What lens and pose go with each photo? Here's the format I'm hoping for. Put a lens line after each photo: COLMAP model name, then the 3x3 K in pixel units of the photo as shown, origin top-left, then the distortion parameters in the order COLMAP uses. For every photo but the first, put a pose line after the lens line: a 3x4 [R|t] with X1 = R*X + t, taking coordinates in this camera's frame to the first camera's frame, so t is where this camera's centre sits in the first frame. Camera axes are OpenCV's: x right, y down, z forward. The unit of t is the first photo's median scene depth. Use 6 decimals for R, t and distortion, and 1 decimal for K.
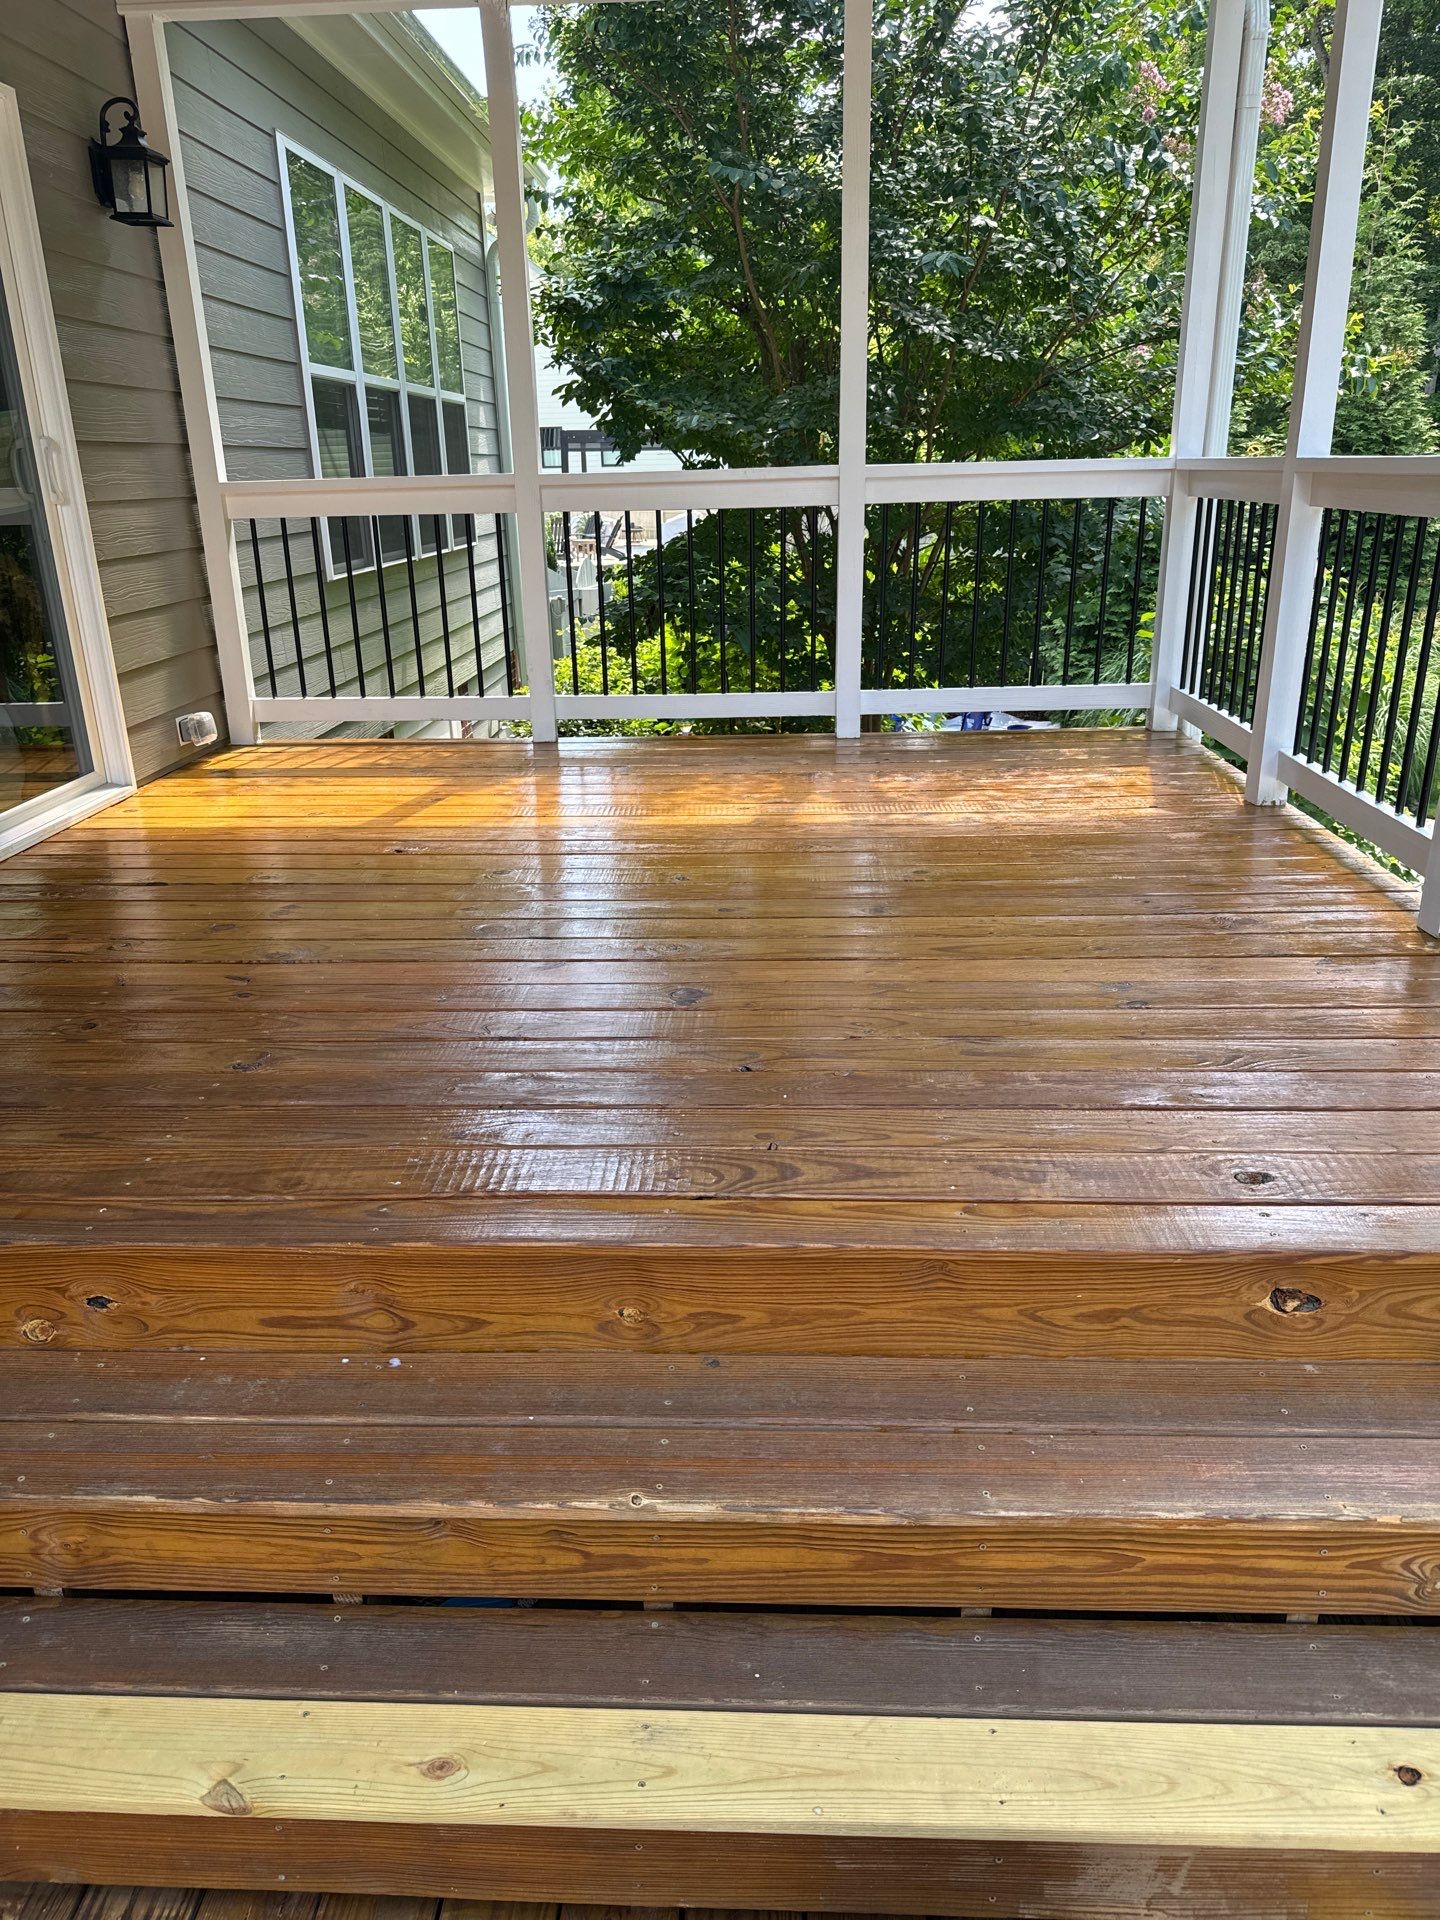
lens RADIAL K [[1375.5, 0, 710.5], [0, 1375.5, 954.6], [0, 0, 1]] dist [0.052193, -0.085340]
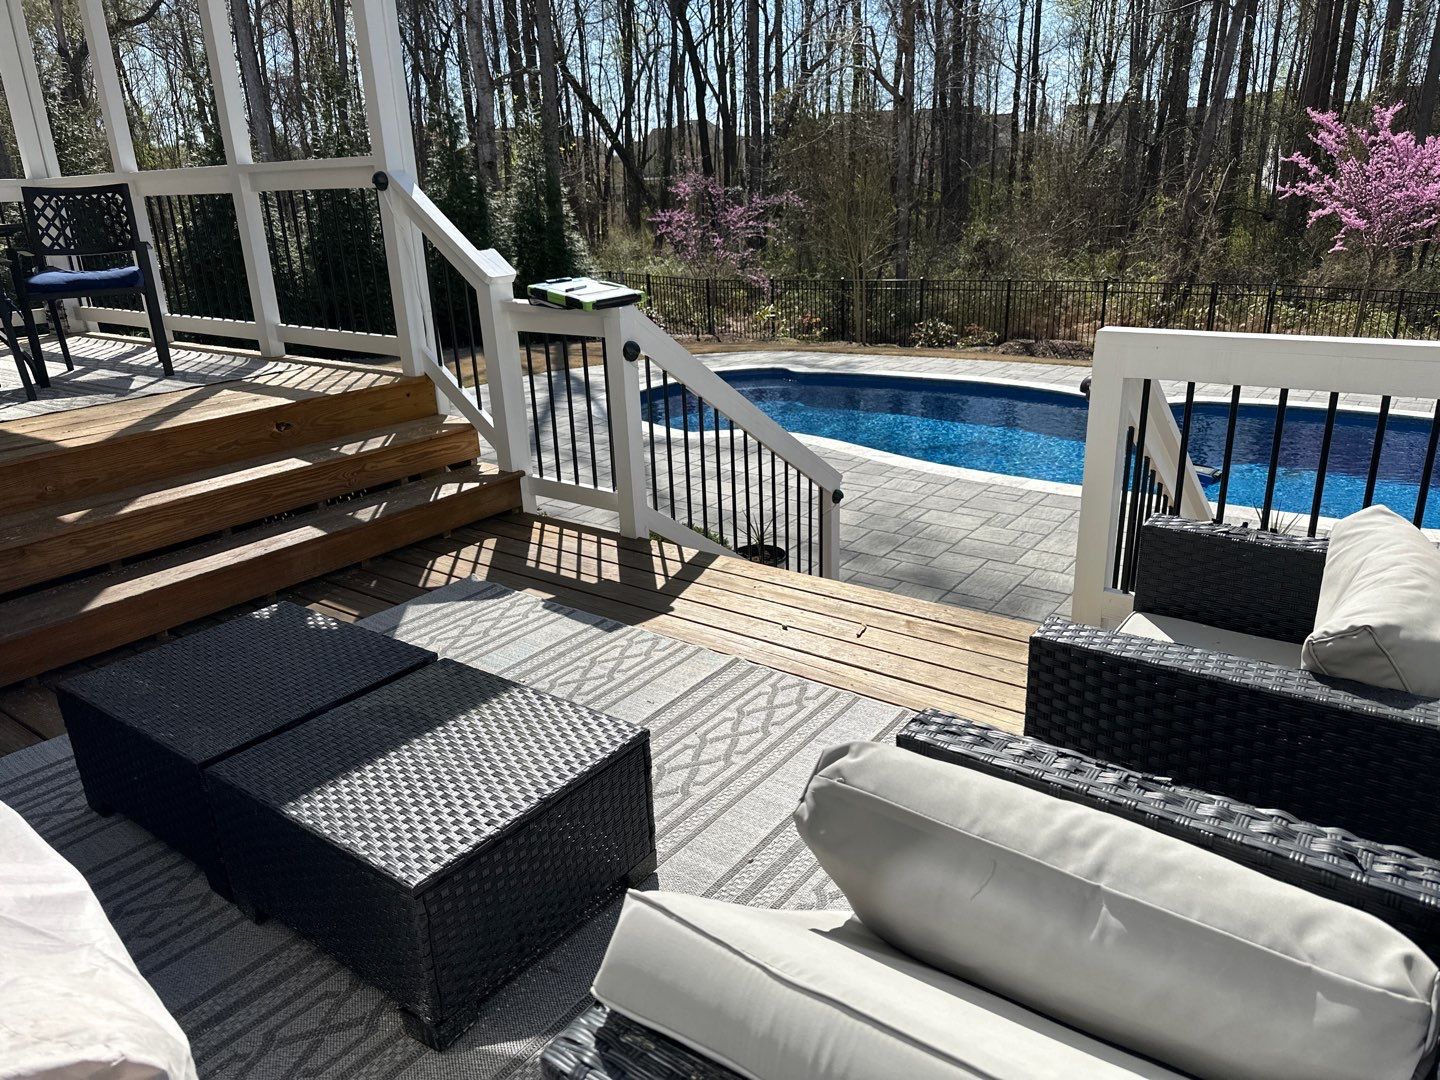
lens RADIAL K [[1031.6, 0, 724.3], [0, 1031.6, 545.9], [0, 0, 1]] dist [0.052193, -0.085340]
pose [[0.545579, -0.274346, 0.791882, -0.923550], [0.305495, 0.944989, 0.116914, 0.519807], [-0.780395, 0.178130, 0.599378, -1.075249]]
